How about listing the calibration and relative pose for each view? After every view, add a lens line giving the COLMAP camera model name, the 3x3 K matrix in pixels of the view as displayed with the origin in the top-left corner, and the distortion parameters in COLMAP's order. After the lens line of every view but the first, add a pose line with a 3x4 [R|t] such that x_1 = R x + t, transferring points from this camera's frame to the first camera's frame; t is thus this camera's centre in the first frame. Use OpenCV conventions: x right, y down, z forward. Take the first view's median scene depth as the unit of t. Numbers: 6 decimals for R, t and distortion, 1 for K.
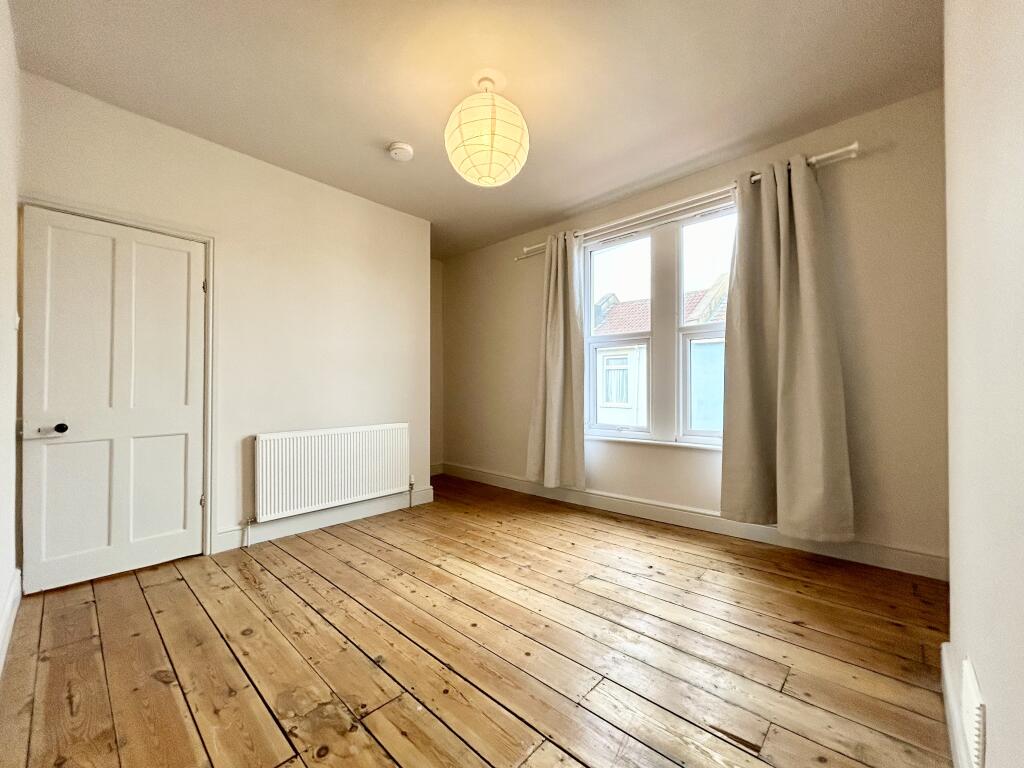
lens RADIAL K [[412.9, 0, 512.0], [0, 412.9, 385.0], [0, 0, 1]] dist [-0.005825, -0.000175]
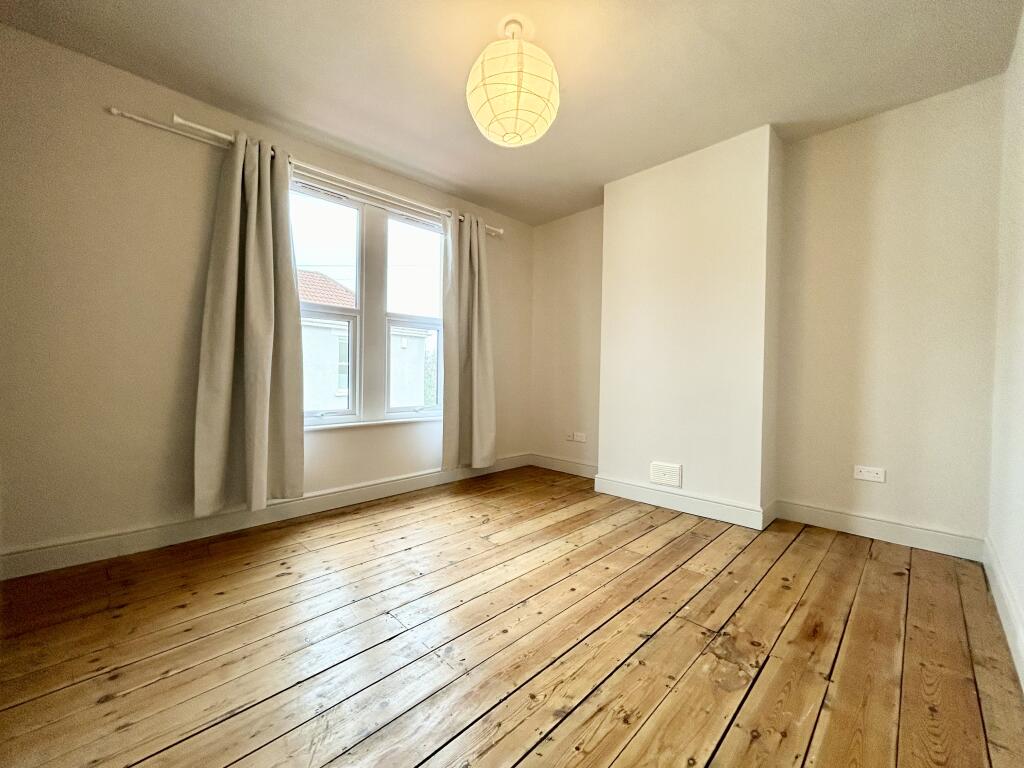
lens RADIAL K [[412.9, 0, 511.7], [0, 412.9, 384.0], [0, 0, 1]] dist [-0.005825, -0.000175]
pose [[0.038194, -0.016527, 0.999134, -0.695374], [-0.022870, 0.999587, 0.017409, 0.021079], [-0.999009, -0.023515, 0.037800, 0.678770]]
